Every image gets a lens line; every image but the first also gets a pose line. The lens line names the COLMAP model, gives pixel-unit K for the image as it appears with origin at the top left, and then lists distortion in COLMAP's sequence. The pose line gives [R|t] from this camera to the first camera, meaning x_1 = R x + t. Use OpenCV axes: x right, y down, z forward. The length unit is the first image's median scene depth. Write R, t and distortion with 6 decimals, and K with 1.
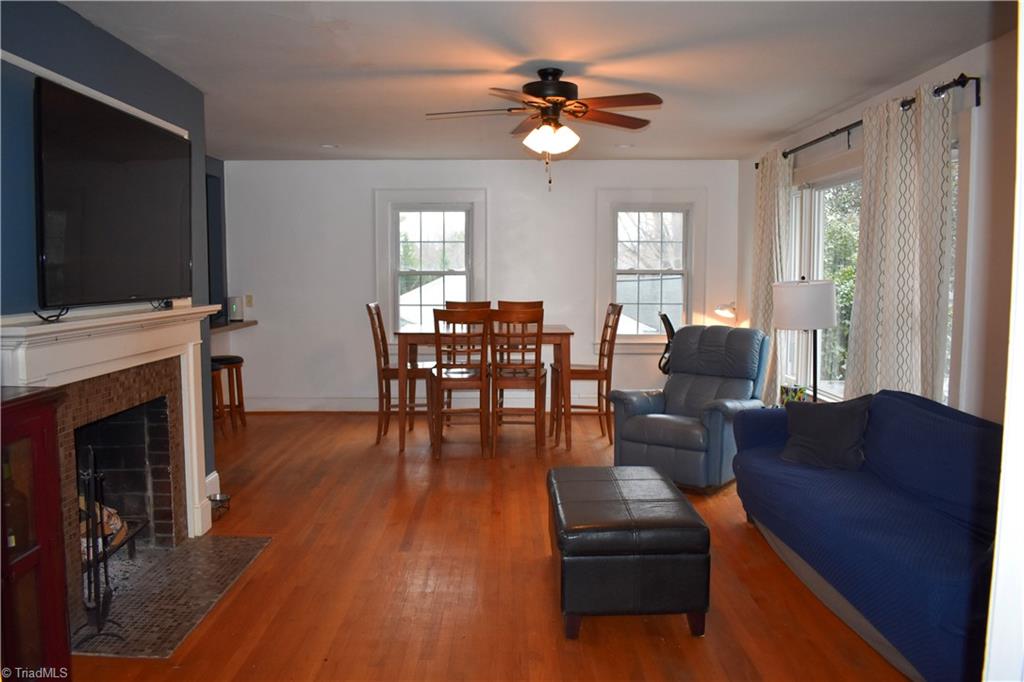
lens RADIAL K [[799.3, 0, 506.0], [0, 799.3, 335.4], [0, 0, 1]] dist [-0.090857, 0.020894]
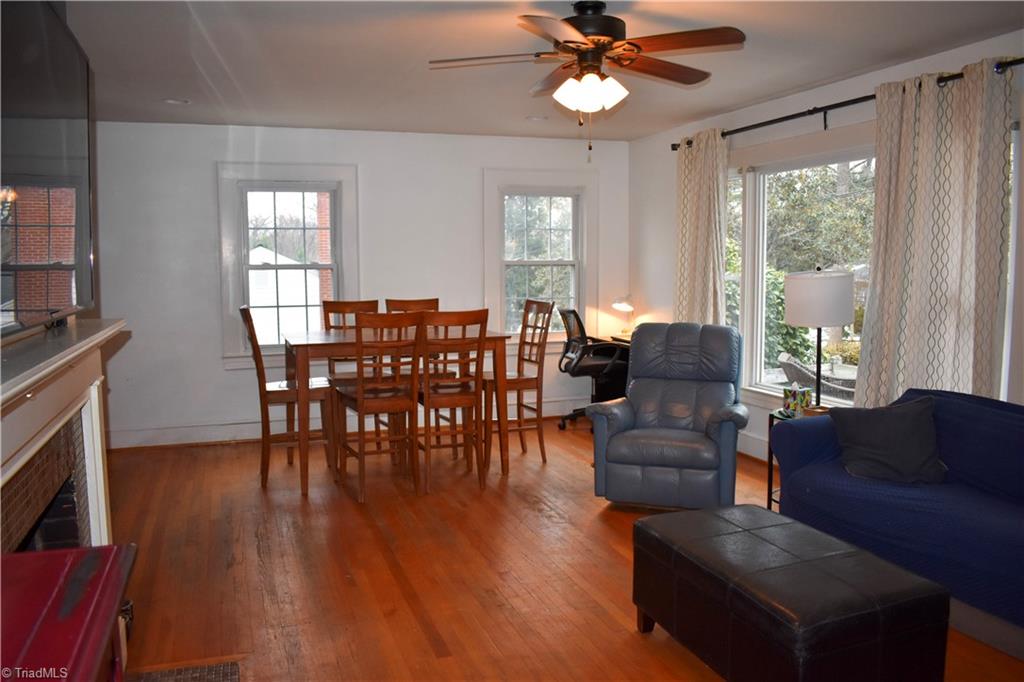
lens RADIAL K [[799.3, 0, 517.3], [0, 799.3, 343.2], [0, 0, 1]] dist [-0.090857, 0.020894]
pose [[0.942742, -0.039821, 0.331138, -0.200652], [0.033107, 0.999116, 0.025895, -0.018293], [-0.331877, -0.013449, 0.943227, 0.213766]]
